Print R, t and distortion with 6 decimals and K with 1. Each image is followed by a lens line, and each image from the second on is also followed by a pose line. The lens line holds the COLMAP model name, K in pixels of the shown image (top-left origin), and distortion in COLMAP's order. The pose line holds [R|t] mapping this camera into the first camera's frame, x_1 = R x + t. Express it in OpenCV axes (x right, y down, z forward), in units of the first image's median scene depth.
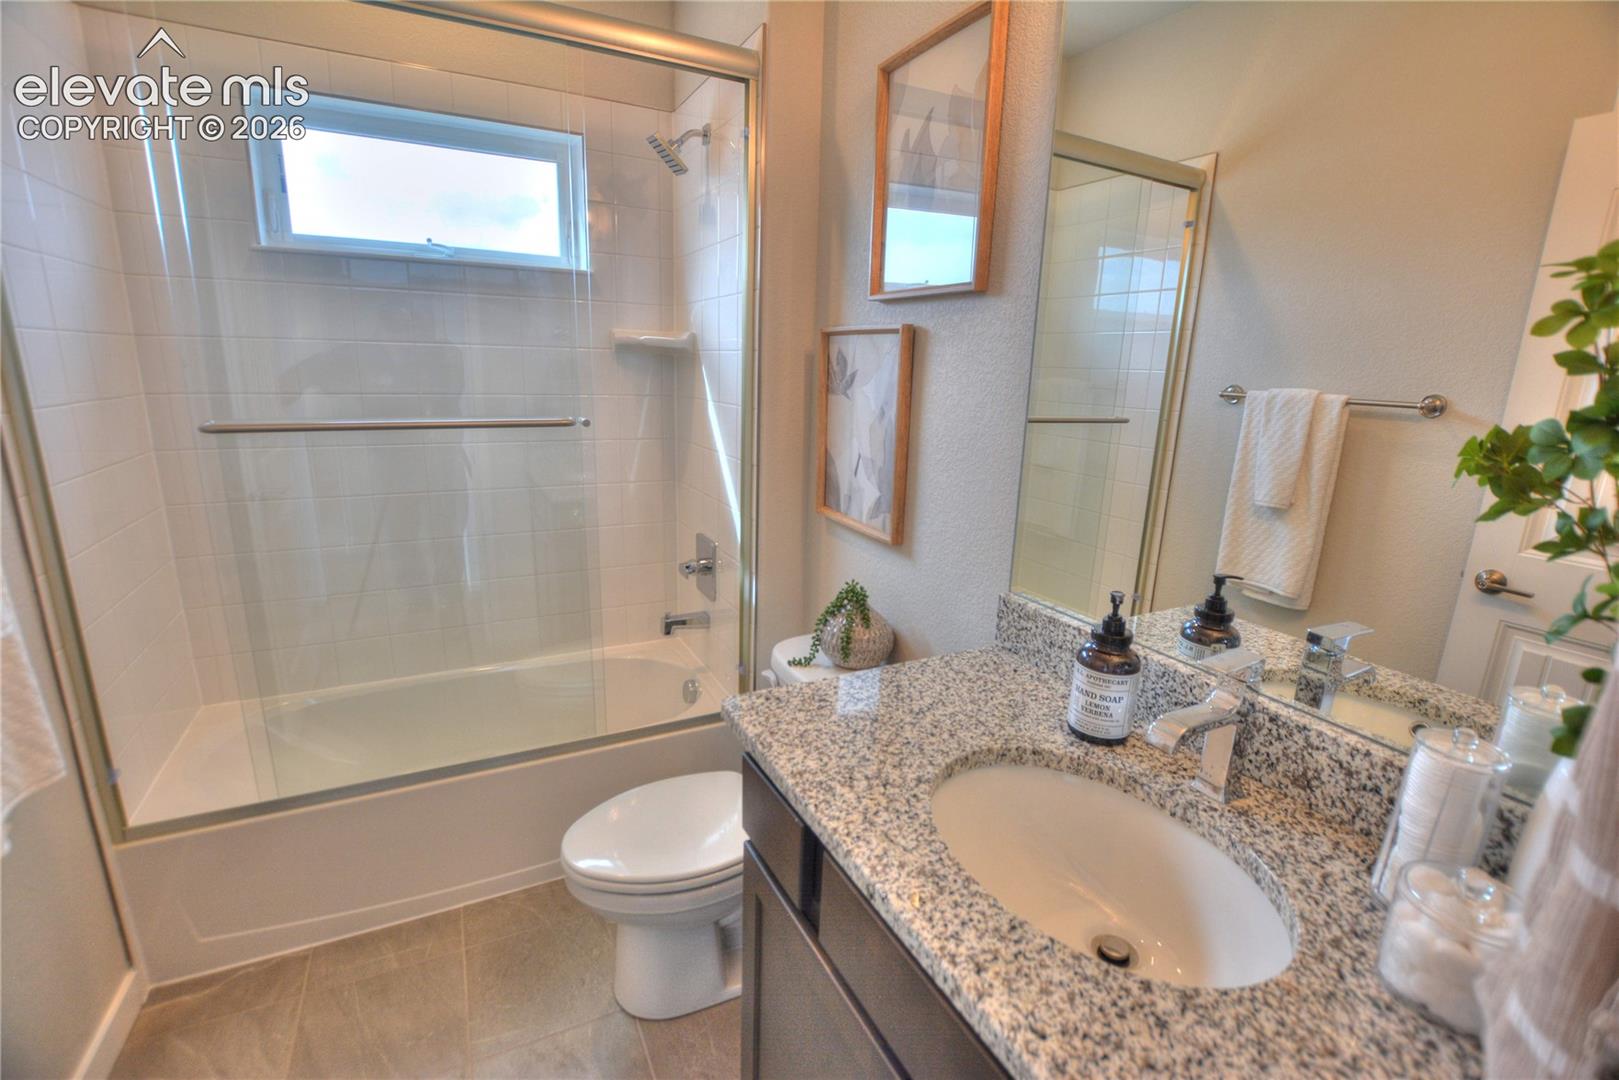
lens RADIAL K [[716.5, 0, 810.7], [0, 716.5, 542.9], [0, 0, 1]] dist [-0.034040, 0.002806]
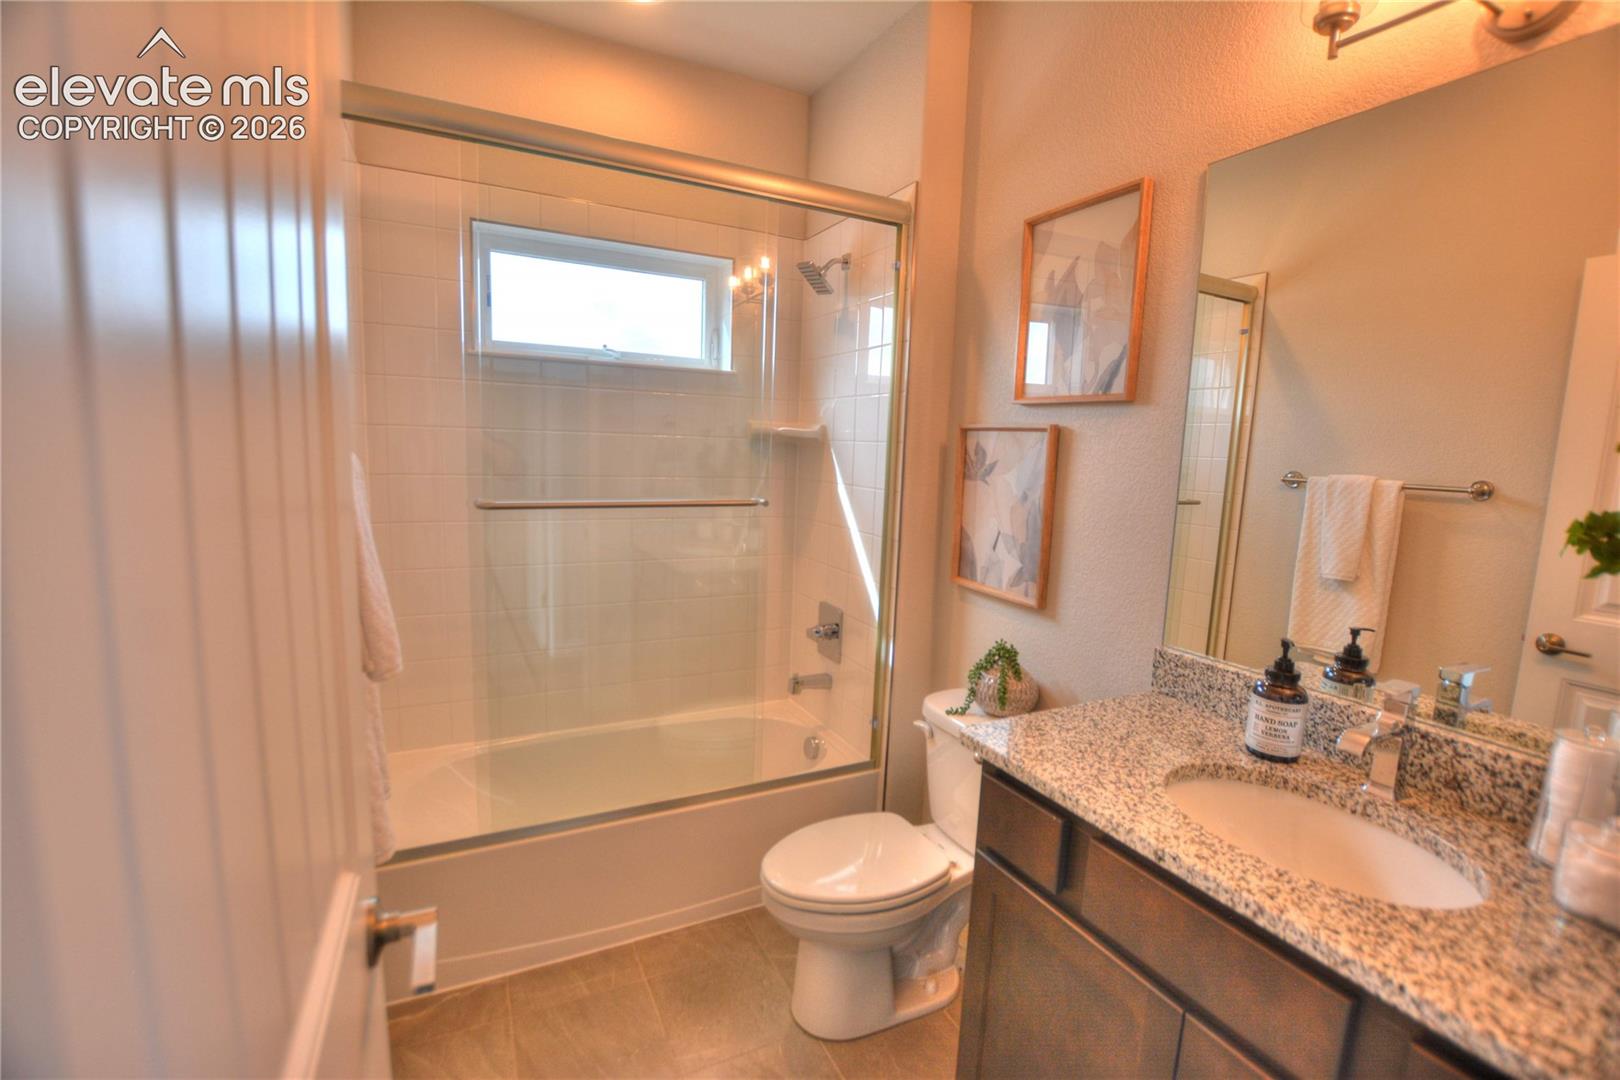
lens RADIAL K [[716.9, 0, 808.9], [0, 716.9, 541.8], [0, 0, 1]] dist [-0.034040, 0.002806]
pose [[0.999916, 0.005111, -0.011942, -0.247551], [-0.006388, 0.993974, -0.109433, 0.024262], [0.011311, 0.109500, 0.993922, -0.172597]]
